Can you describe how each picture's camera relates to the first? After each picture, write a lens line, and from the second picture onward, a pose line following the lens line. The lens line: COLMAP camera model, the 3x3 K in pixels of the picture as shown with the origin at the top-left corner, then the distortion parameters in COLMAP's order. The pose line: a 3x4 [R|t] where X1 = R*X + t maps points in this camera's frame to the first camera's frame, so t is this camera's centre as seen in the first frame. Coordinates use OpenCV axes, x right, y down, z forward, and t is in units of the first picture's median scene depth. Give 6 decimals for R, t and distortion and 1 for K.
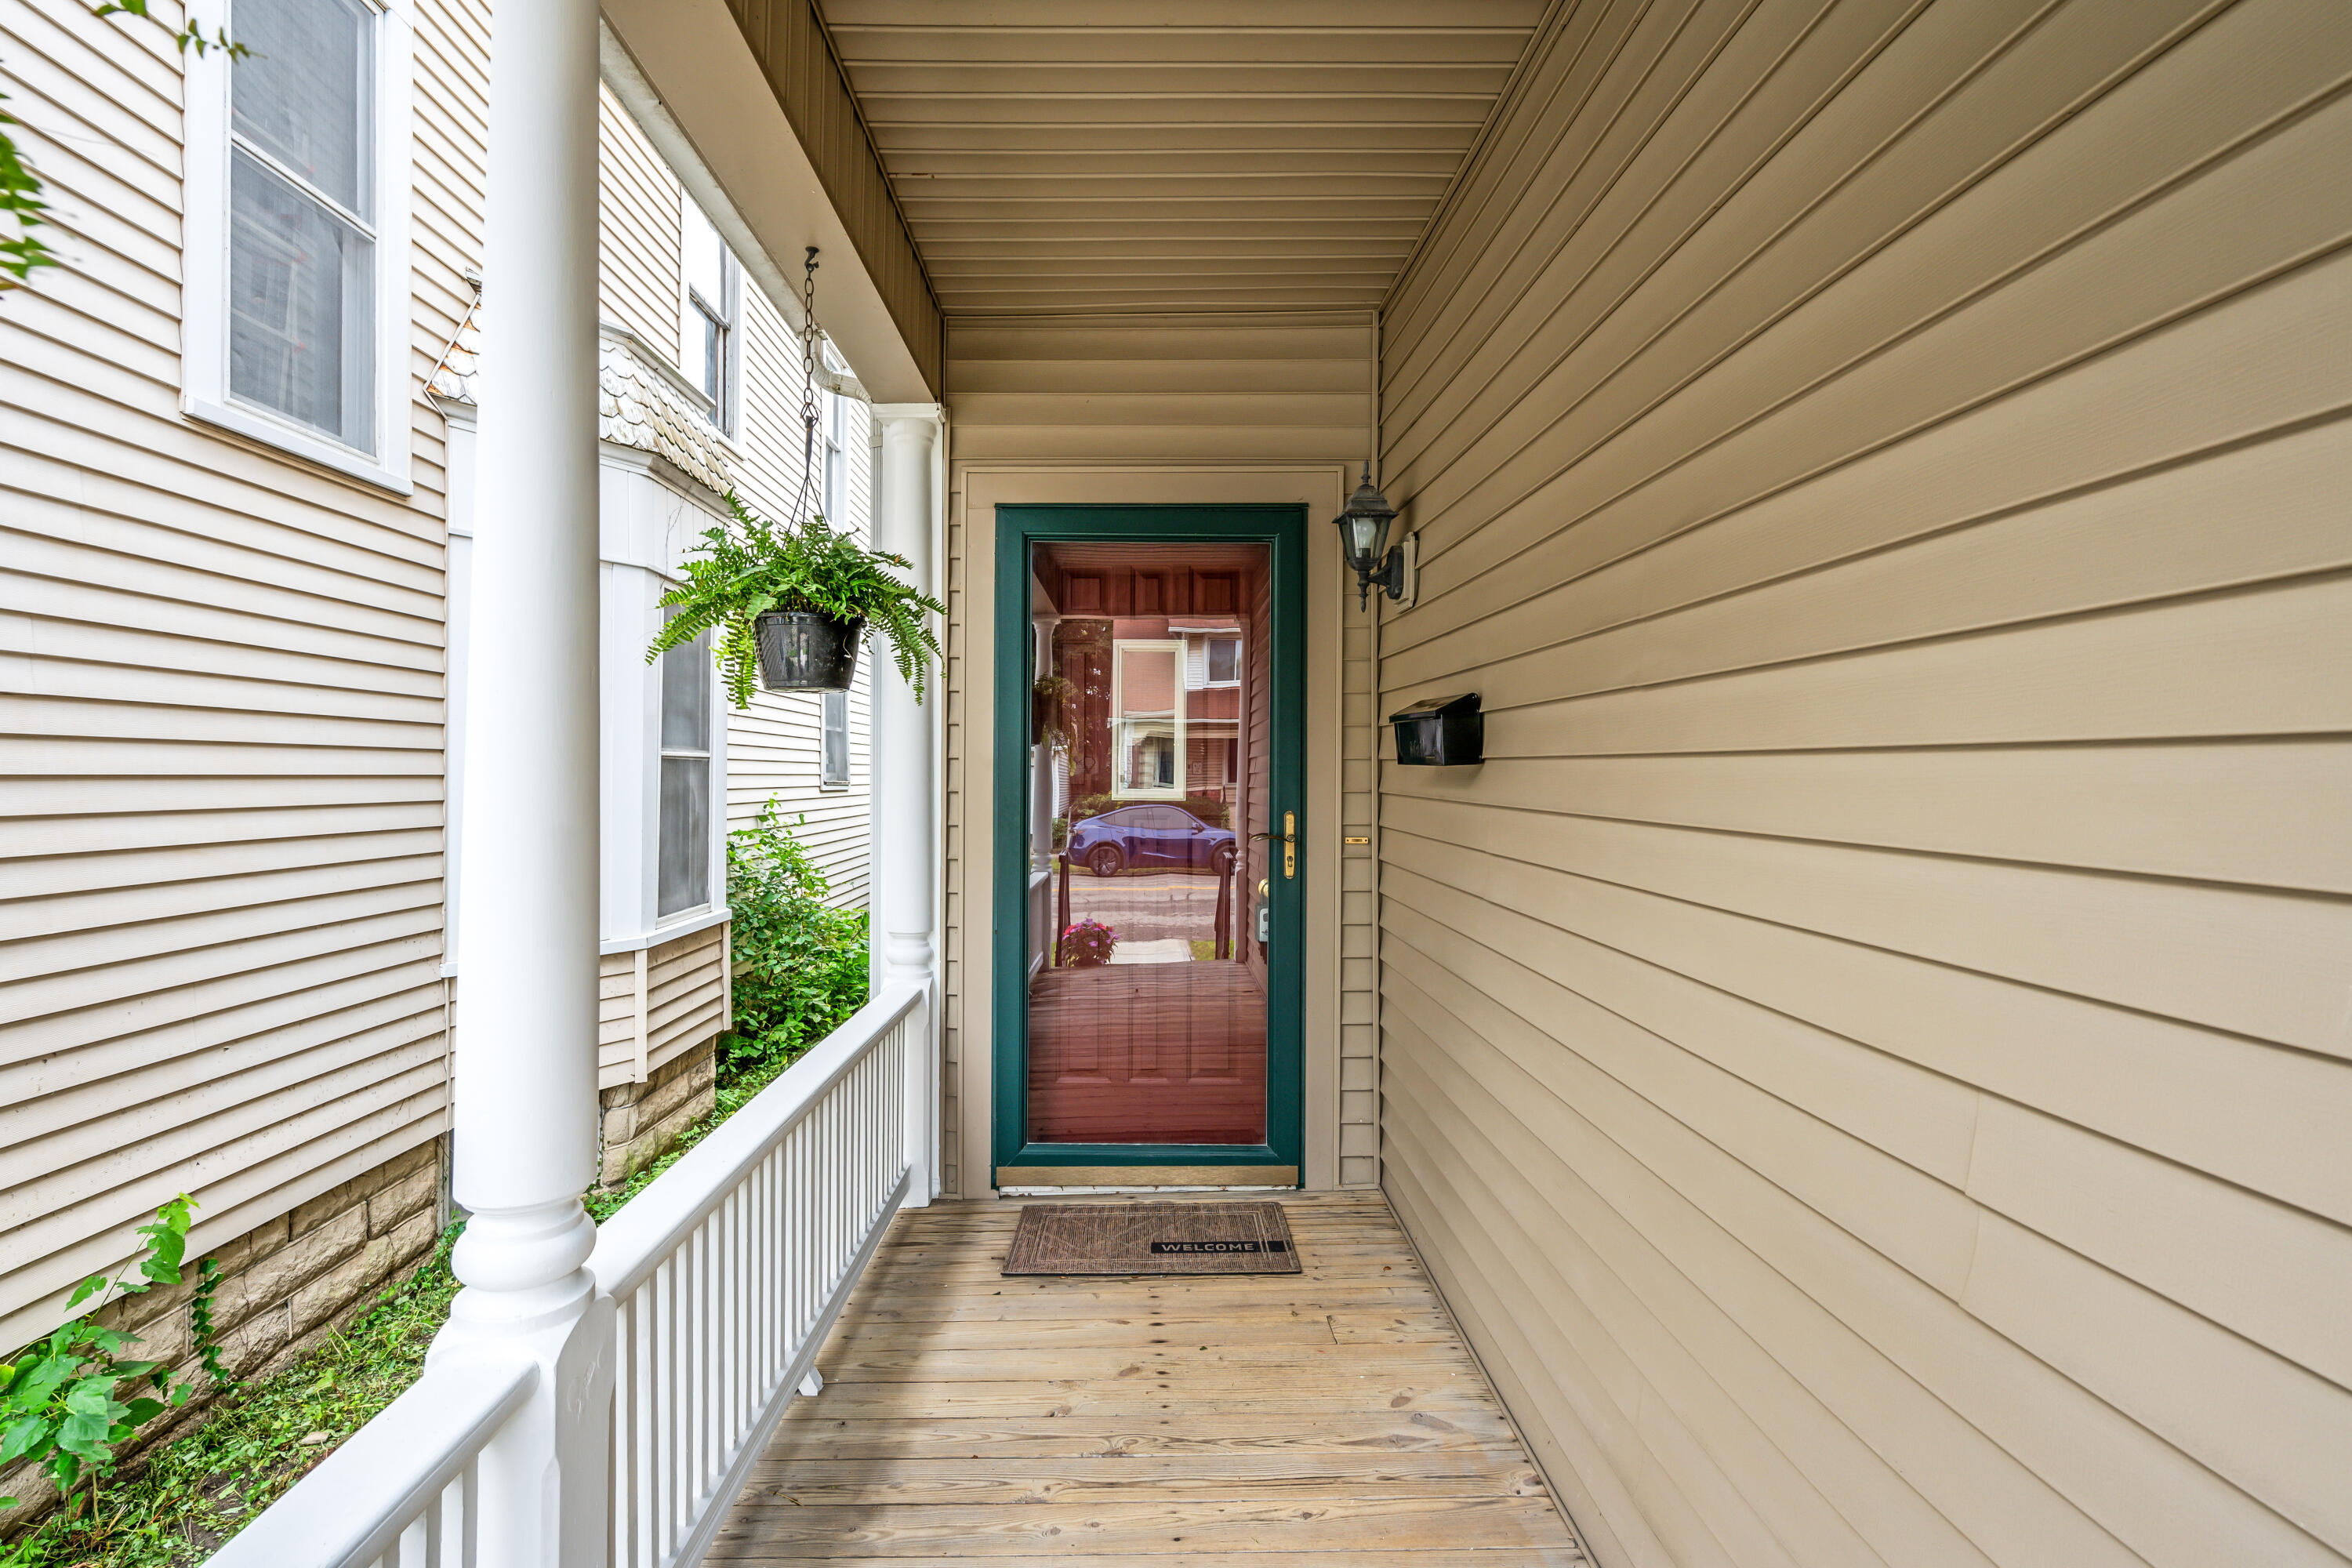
lens RADIAL K [[1090.8, 0, 1168.9], [0, 1090.8, 771.5], [0, 0, 1]] dist [-0.002041, -0.000025]
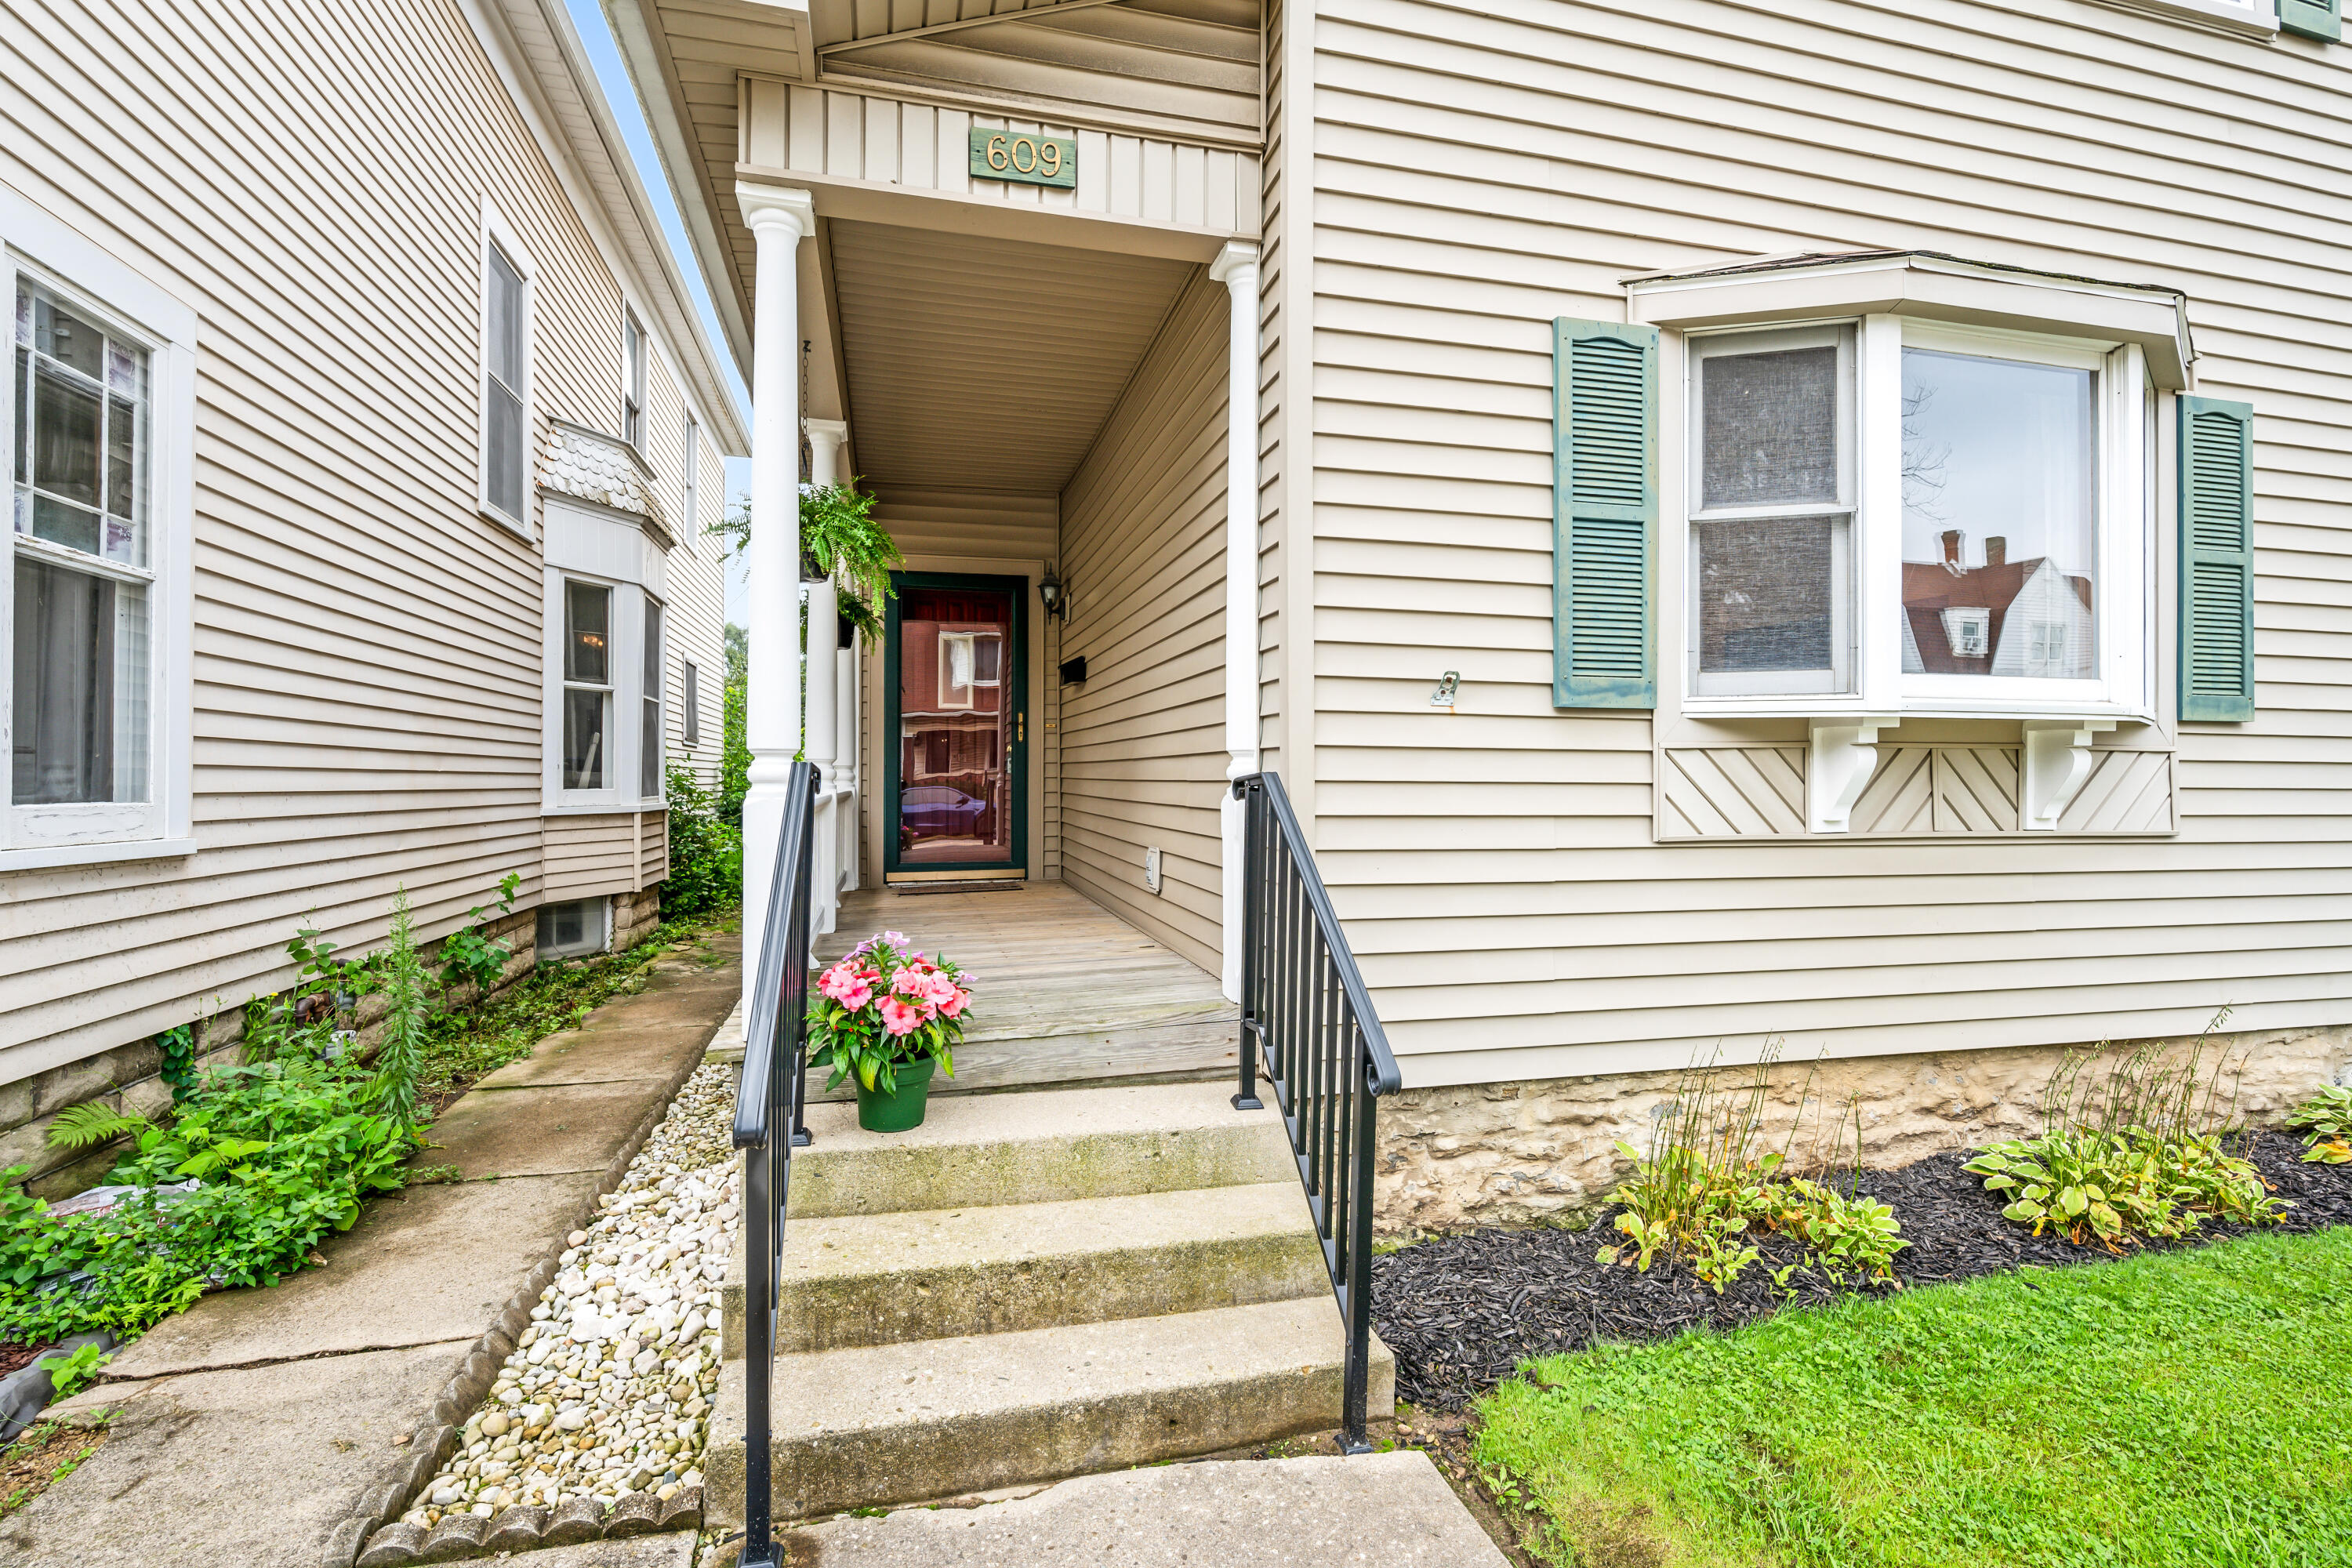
lens RADIAL K [[1090.8, 0, 1167.3], [0, 1090.8, 778.8], [0, 0, 1]] dist [-0.002041, -0.000025]
pose [[0.976853, -0.000315, 0.213913, -0.074630], [0.000593, 0.999999, -0.001235, 0.174935], [-0.213913, 0.001333, 0.976852, -1.246956]]
